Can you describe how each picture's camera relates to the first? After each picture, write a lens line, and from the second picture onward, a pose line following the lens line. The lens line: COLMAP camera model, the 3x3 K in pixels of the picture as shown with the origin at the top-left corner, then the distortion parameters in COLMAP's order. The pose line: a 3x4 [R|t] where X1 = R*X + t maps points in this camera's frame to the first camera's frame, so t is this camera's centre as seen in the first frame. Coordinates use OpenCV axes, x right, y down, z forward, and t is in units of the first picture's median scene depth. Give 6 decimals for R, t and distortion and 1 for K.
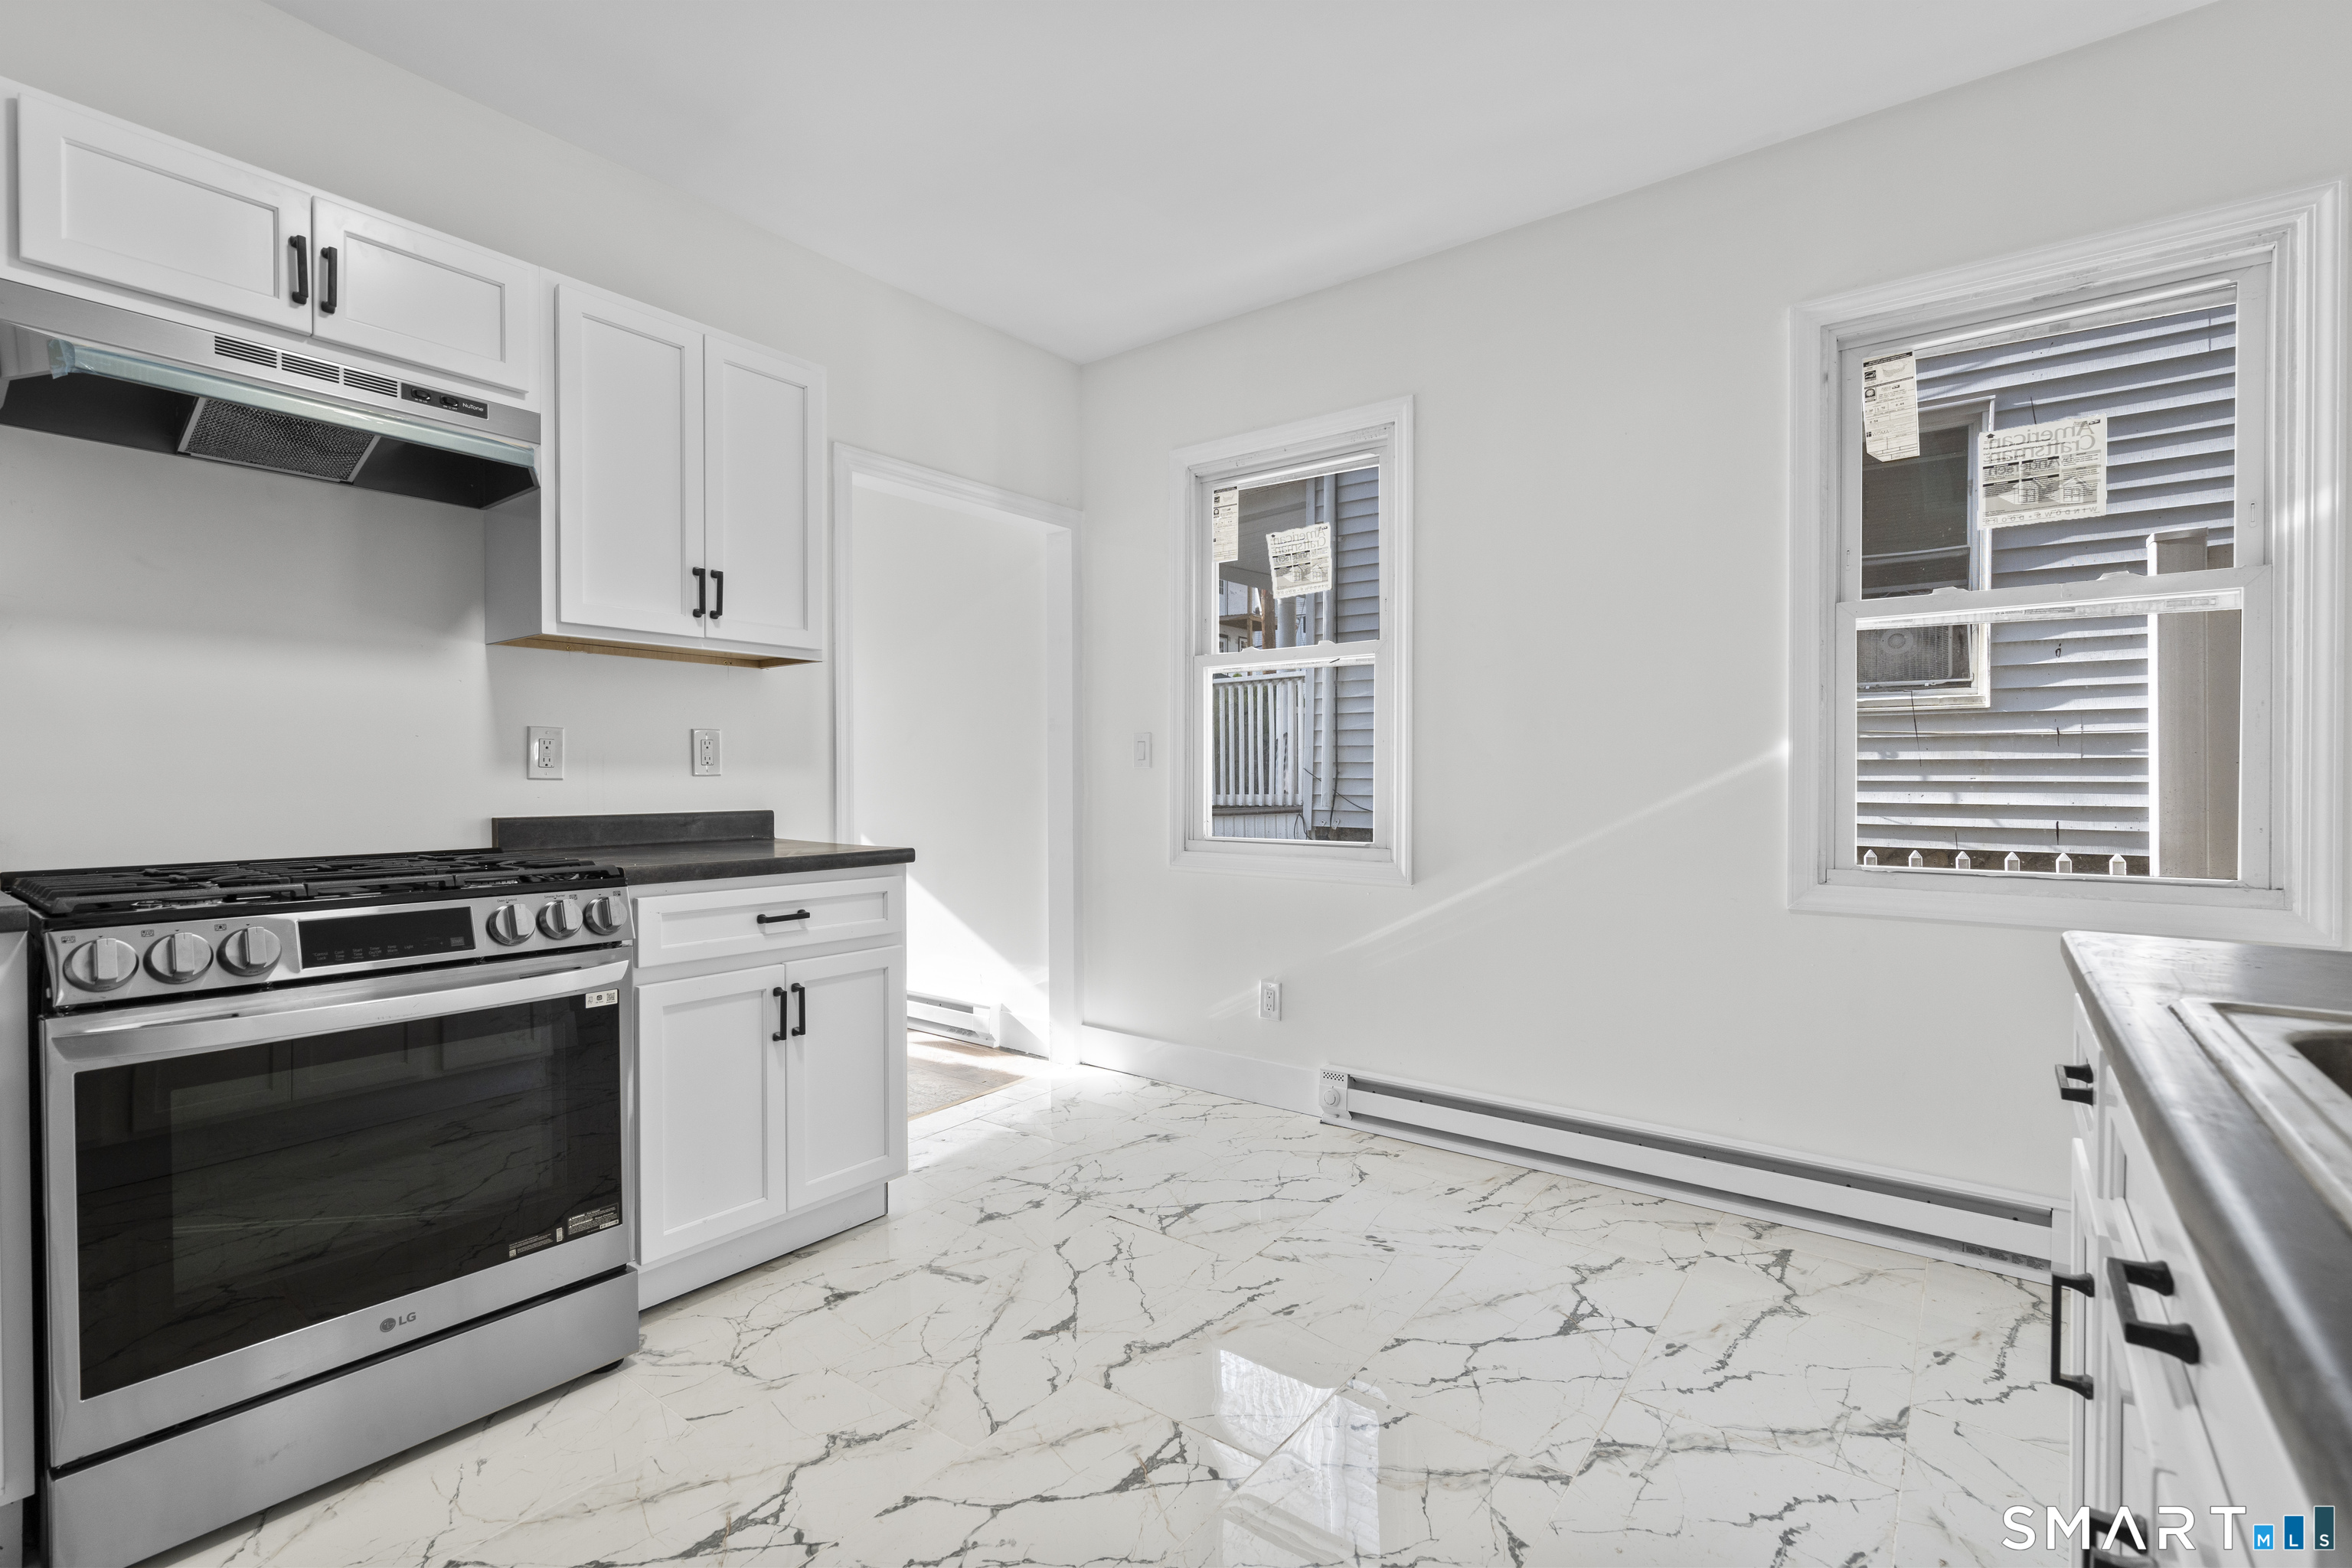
lens RADIAL K [[1044.6, 0, 1183.1], [0, 1044.6, 777.2], [0, 0, 1]] dist [-0.000213, -0.000394]
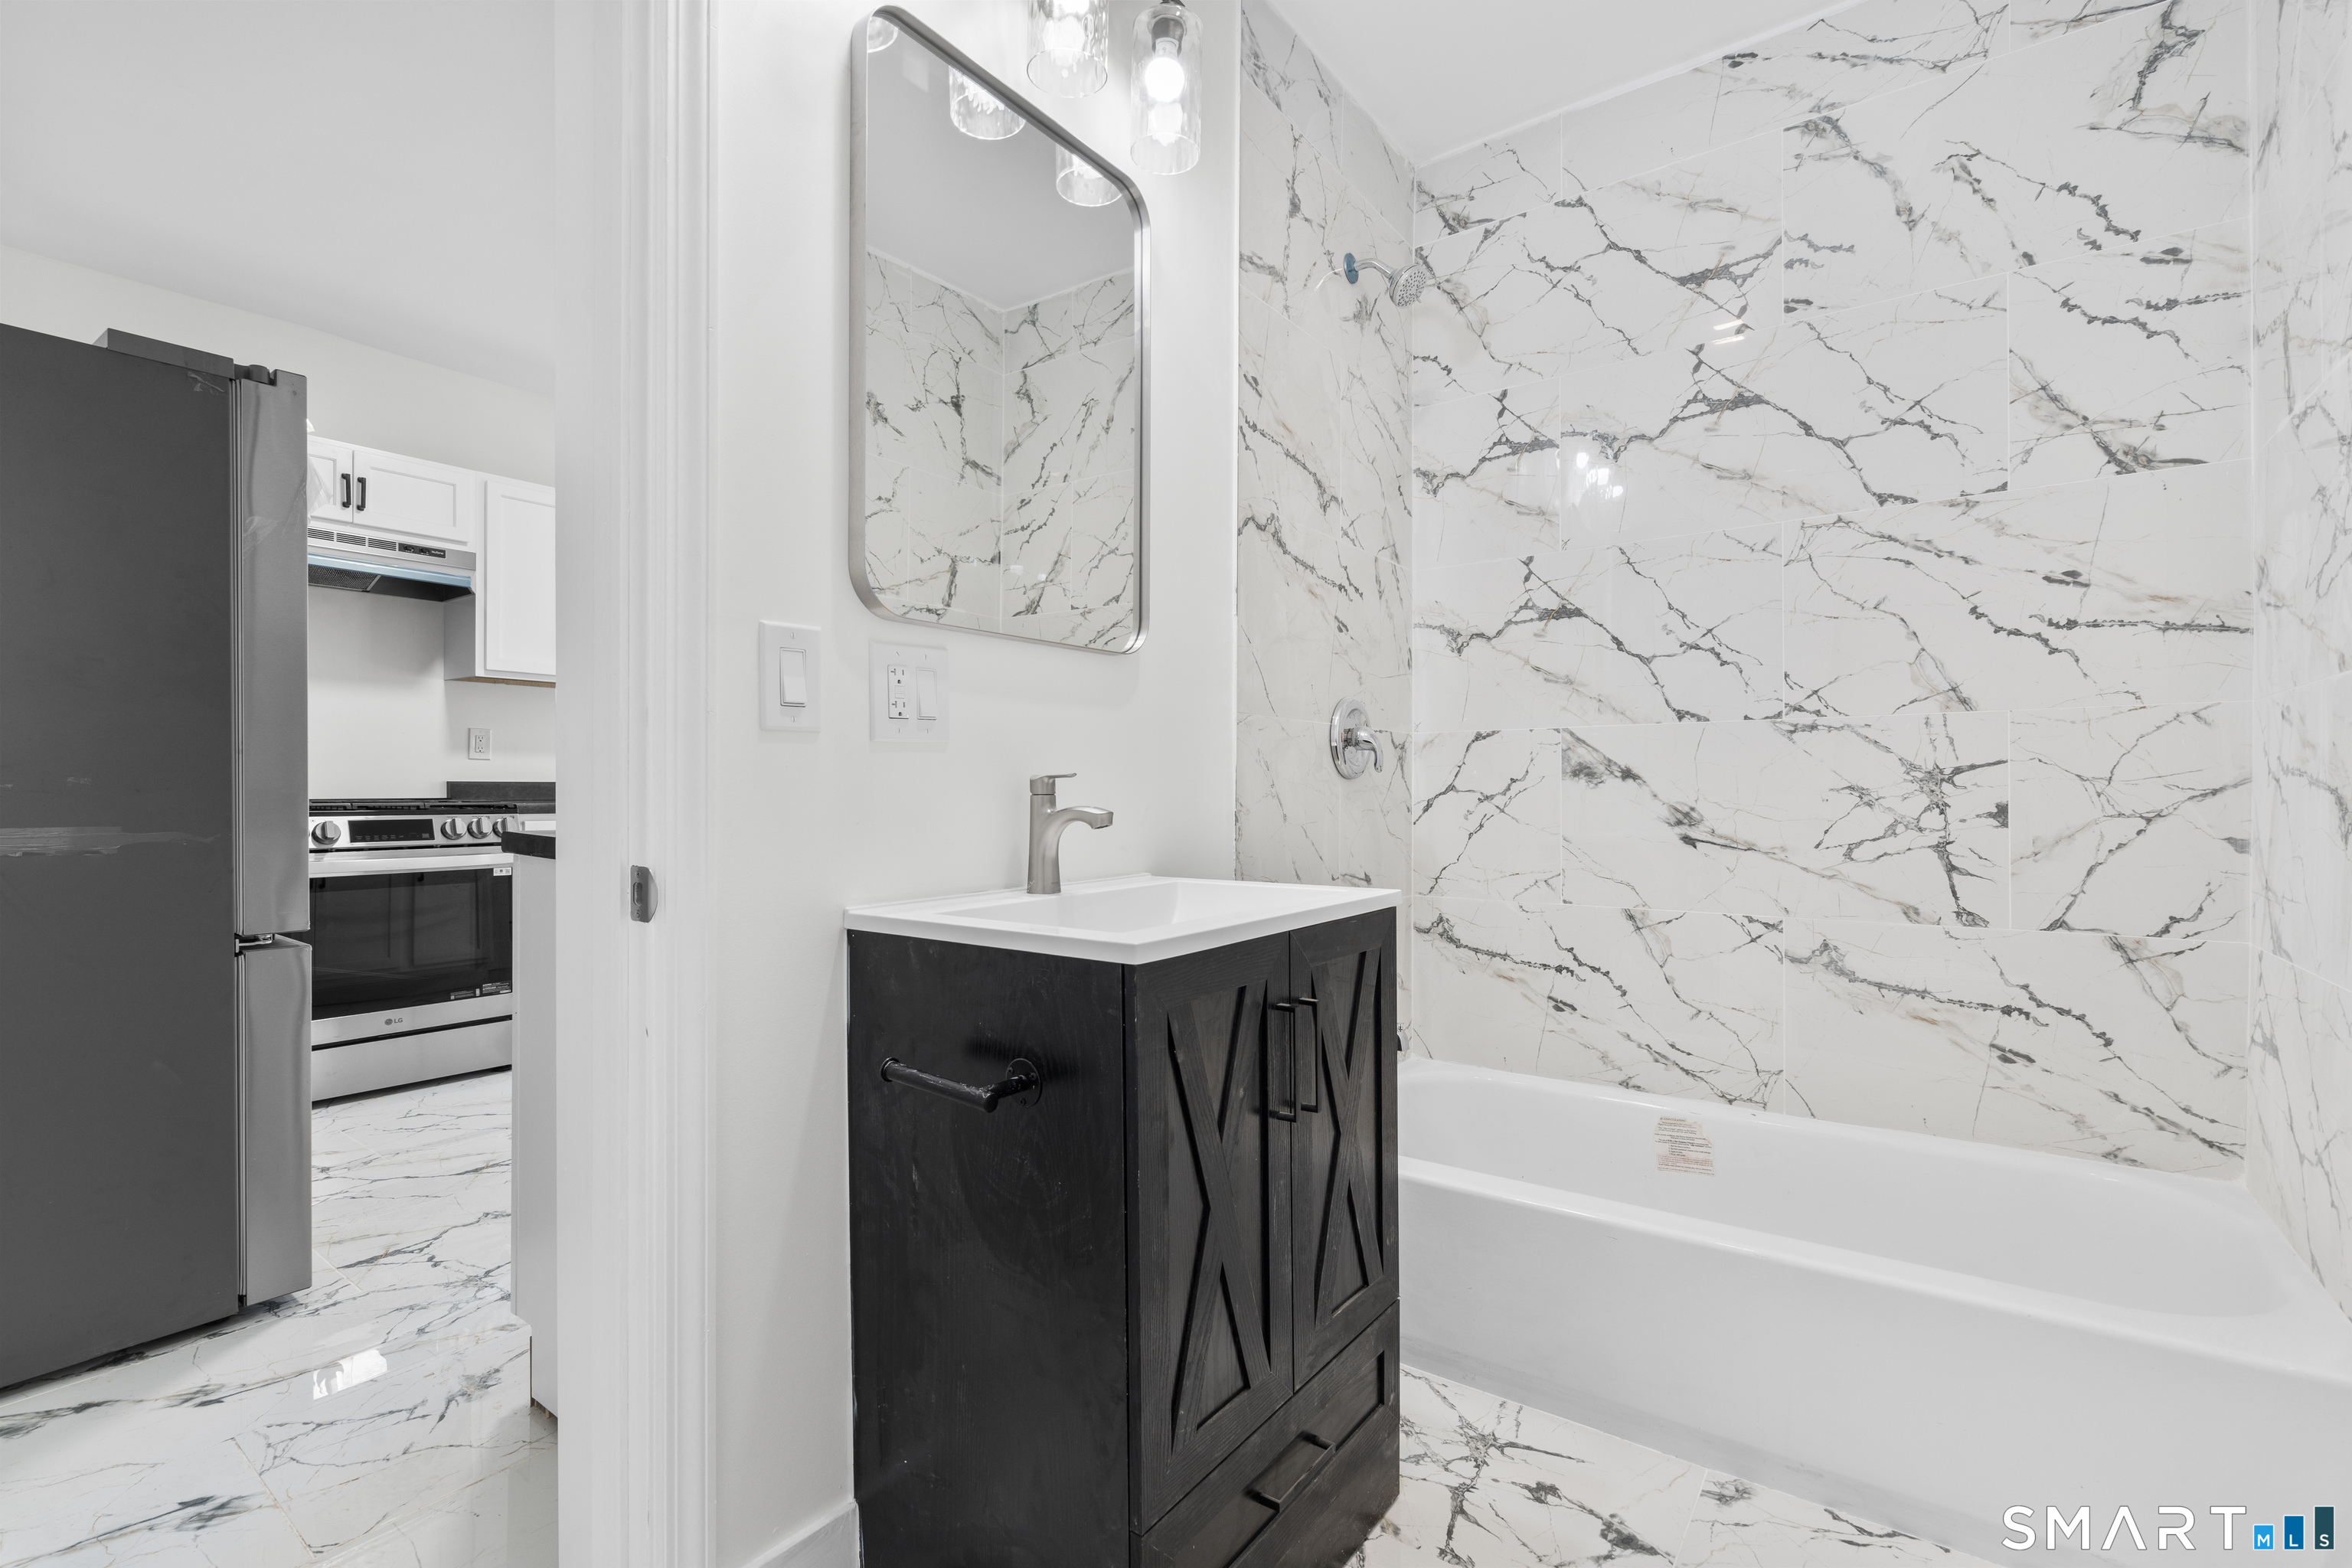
lens RADIAL K [[1044.6, 0, 1182.8], [0, 1044.6, 783.7], [0, 0, 1]] dist [-0.000213, -0.000394]
pose [[0.999736, 0.009329, 0.020982, 0.652511], [-0.009257, 0.999951, -0.003529, 0.048610], [-0.021014, 0.003334, 0.999774, -0.944660]]
